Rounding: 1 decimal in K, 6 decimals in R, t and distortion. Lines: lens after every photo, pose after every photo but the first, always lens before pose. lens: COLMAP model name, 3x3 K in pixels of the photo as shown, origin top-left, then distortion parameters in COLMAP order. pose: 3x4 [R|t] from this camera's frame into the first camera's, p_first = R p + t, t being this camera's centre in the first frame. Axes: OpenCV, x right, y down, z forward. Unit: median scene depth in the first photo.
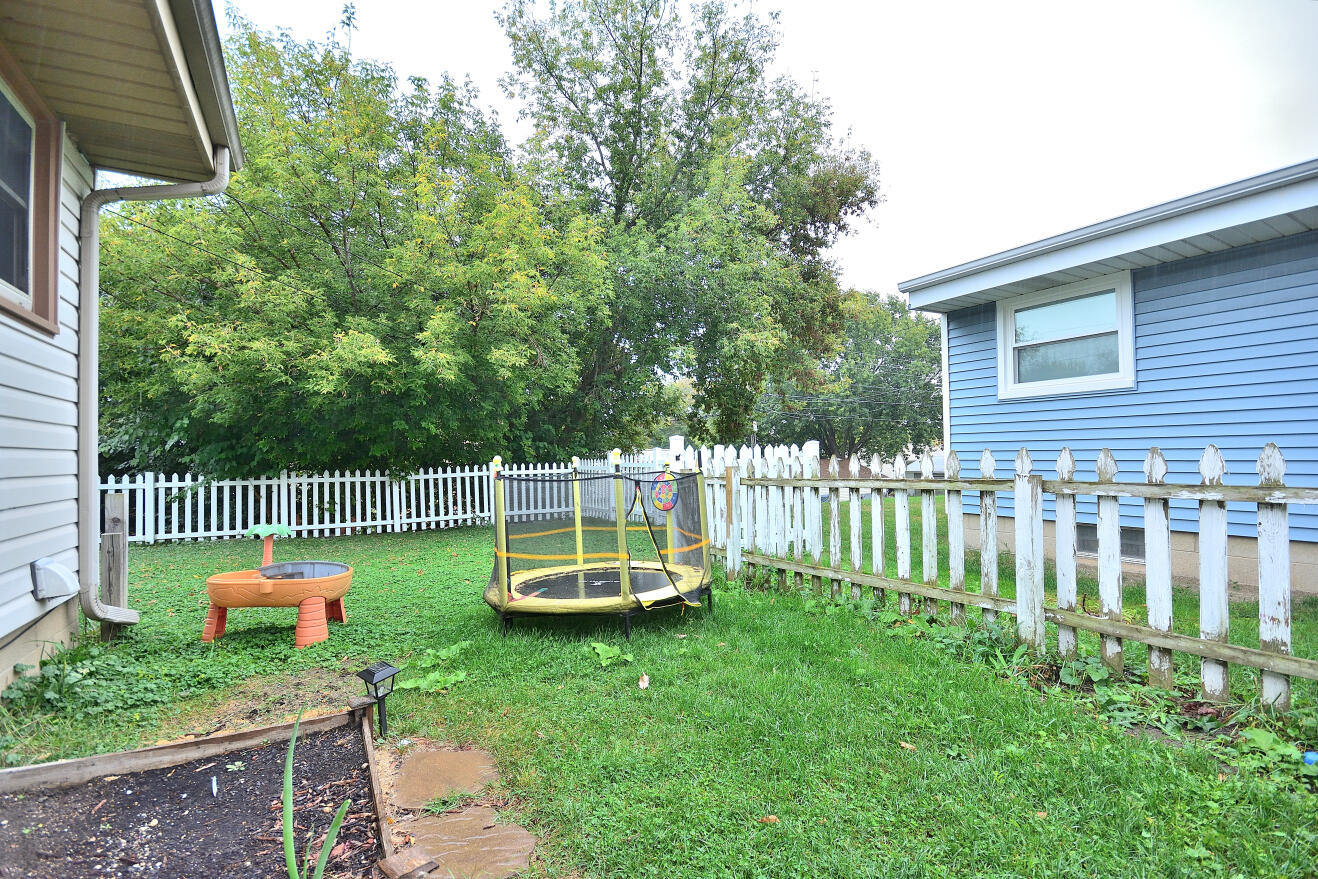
lens RADIAL K [[582.5, 0, 655.9], [0, 582.5, 452.2], [0, 0, 1]] dist [0.006410, -0.008321]
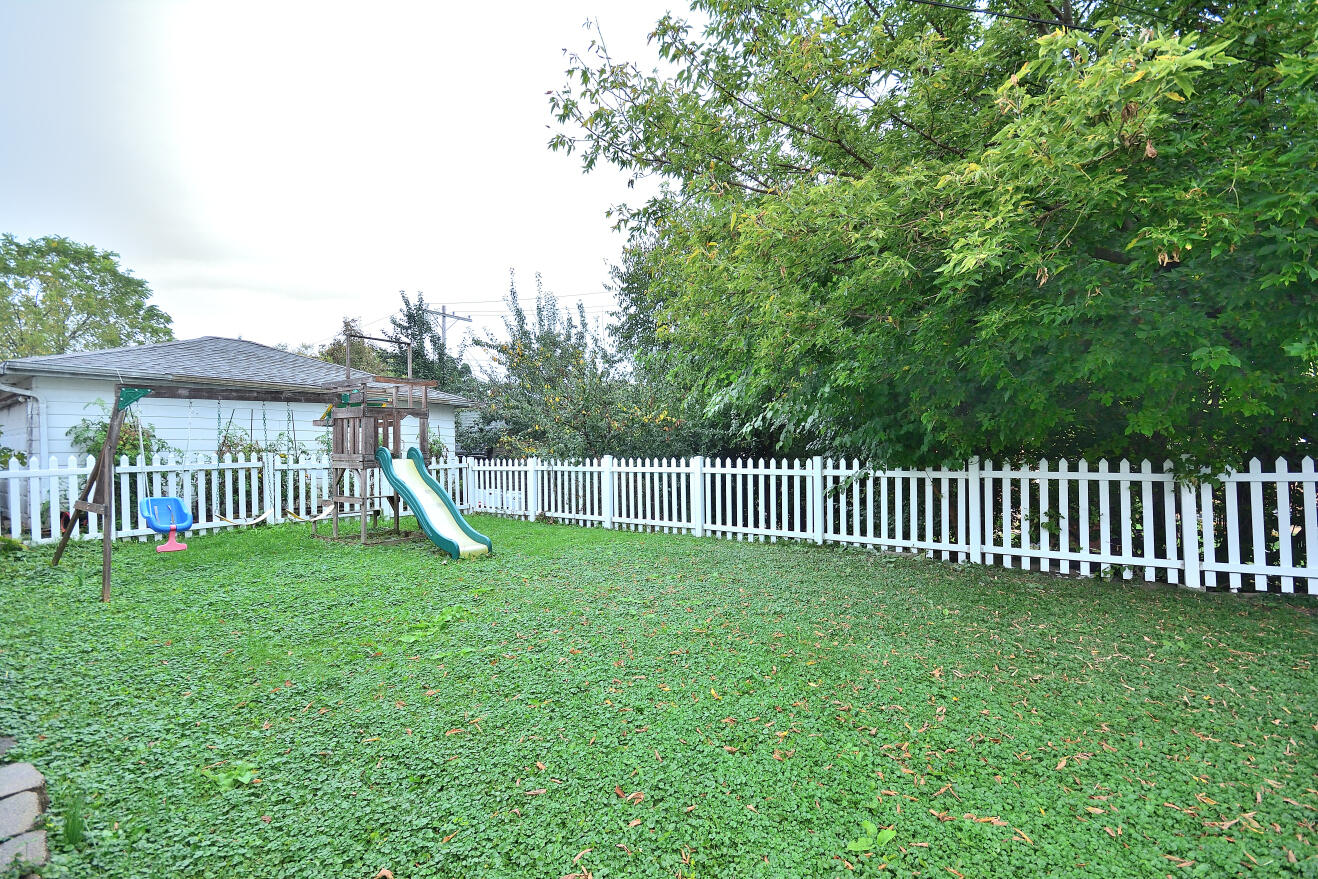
lens RADIAL K [[582.5, 0, 658.5], [0, 582.5, 444.7], [0, 0, 1]] dist [0.006410, -0.008321]
pose [[0.417459, 0.012140, -0.908615, -0.193615], [0.021342, 0.999504, 0.023159, -0.004816], [0.908445, -0.029060, 0.416993, 0.402920]]
